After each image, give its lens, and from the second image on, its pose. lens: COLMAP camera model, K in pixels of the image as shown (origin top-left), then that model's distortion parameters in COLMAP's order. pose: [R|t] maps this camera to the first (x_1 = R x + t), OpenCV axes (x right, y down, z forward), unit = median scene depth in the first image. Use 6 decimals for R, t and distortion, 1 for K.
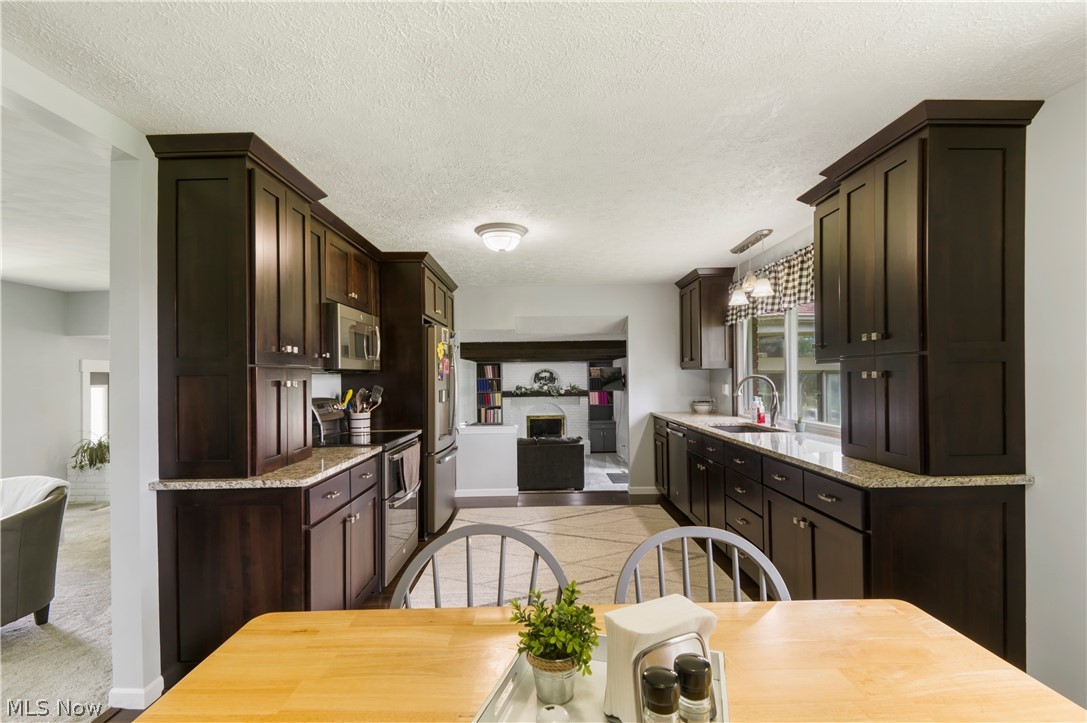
lens RADIAL K [[499.5, 0, 540.7], [0, 499.5, 373.1], [0, 0, 1]] dist [0.025552, -0.025548]
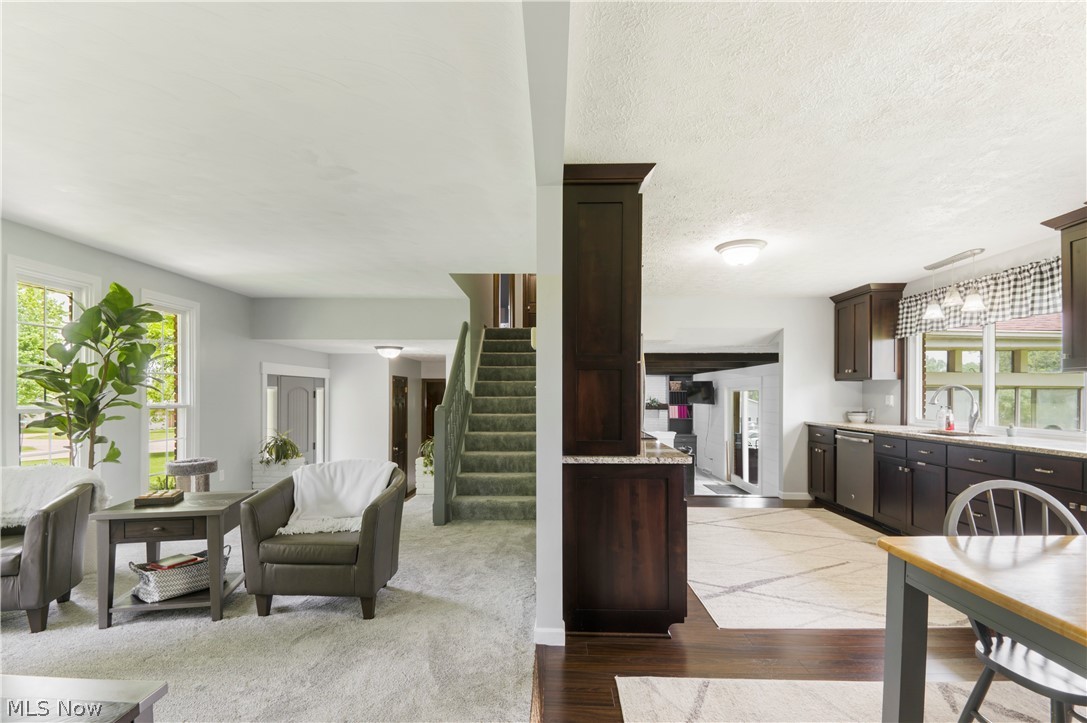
lens RADIAL K [[510.5, 0, 543.1], [0, 510.5, 393.4], [0, 0, 1]] dist [0.040287, -0.034758]
pose [[0.999567, 0.017863, -0.023388, -0.383210], [-0.017674, 0.999810, 0.008234, 0.026396], [0.023530, -0.007817, 0.999693, -0.109164]]
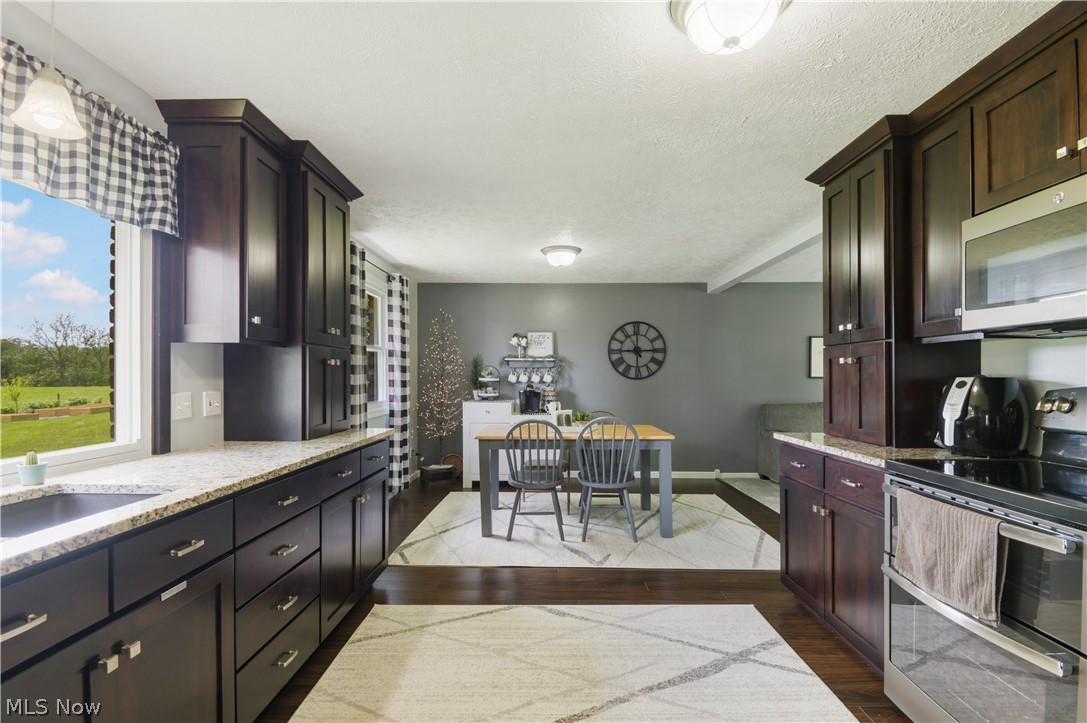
lens RADIAL K [[498.2, 0, 550.3], [0, 498.2, 365.7], [0, 0, 1]] dist [0.028360, -0.031513]
pose [[-0.999898, 0.013952, 0.003020, 0.059698], [0.013906, 0.999791, -0.014994, 0.024402], [-0.003229, -0.014950, -0.999883, 1.130190]]
